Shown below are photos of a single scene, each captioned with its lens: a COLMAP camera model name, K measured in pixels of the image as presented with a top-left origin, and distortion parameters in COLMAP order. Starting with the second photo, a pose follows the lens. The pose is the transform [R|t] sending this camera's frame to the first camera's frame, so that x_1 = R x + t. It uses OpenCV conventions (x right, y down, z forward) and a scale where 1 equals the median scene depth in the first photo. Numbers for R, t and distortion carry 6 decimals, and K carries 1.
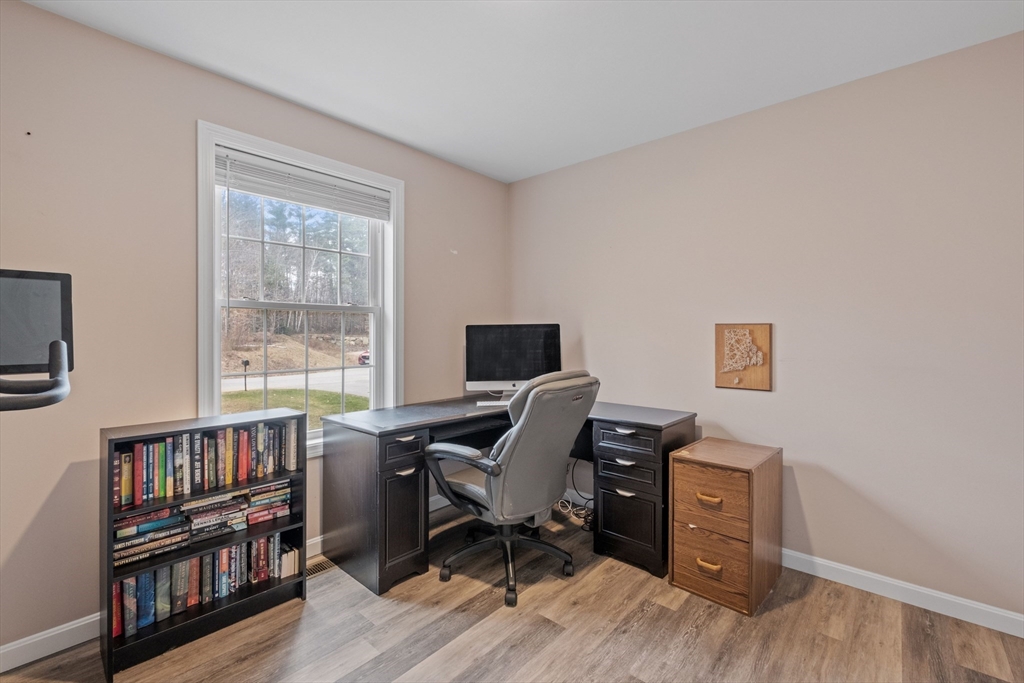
lens RADIAL K [[443.9, 0, 507.9], [0, 443.9, 339.5], [0, 0, 1]] dist [-0.002659, -0.000566]
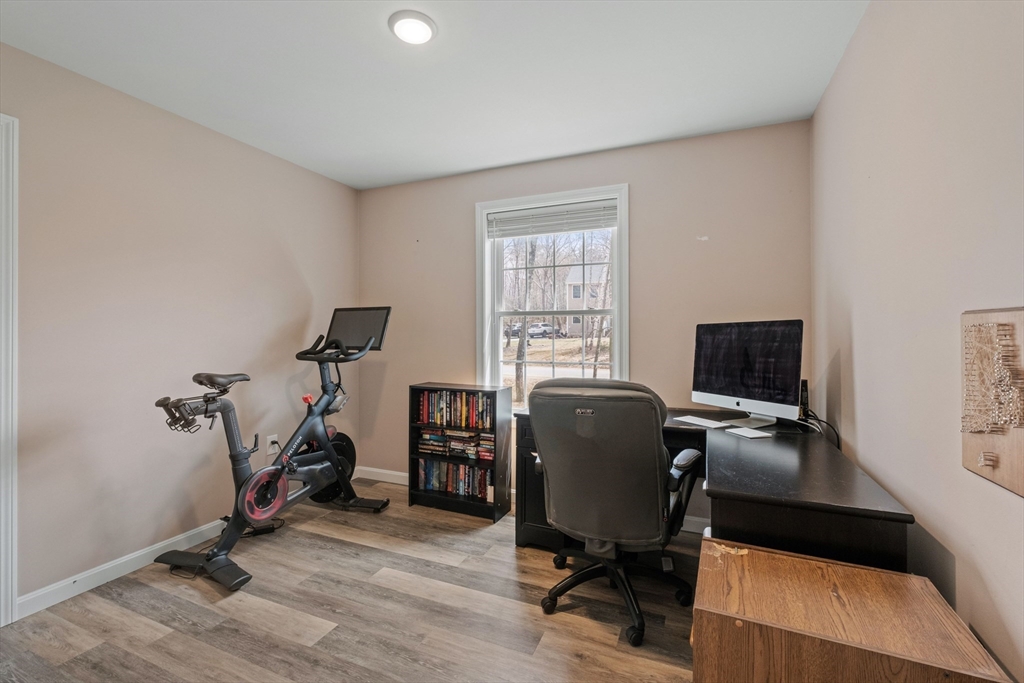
lens RADIAL K [[443.9, 0, 507.9], [0, 443.9, 339.5], [0, 0, 1]] dist [-0.002659, -0.000566]
pose [[0.313487, 0.011608, -0.949521, 0.955130], [-0.016599, 0.999839, 0.006743, -0.005482], [0.949447, 0.013647, 0.313630, 0.641174]]
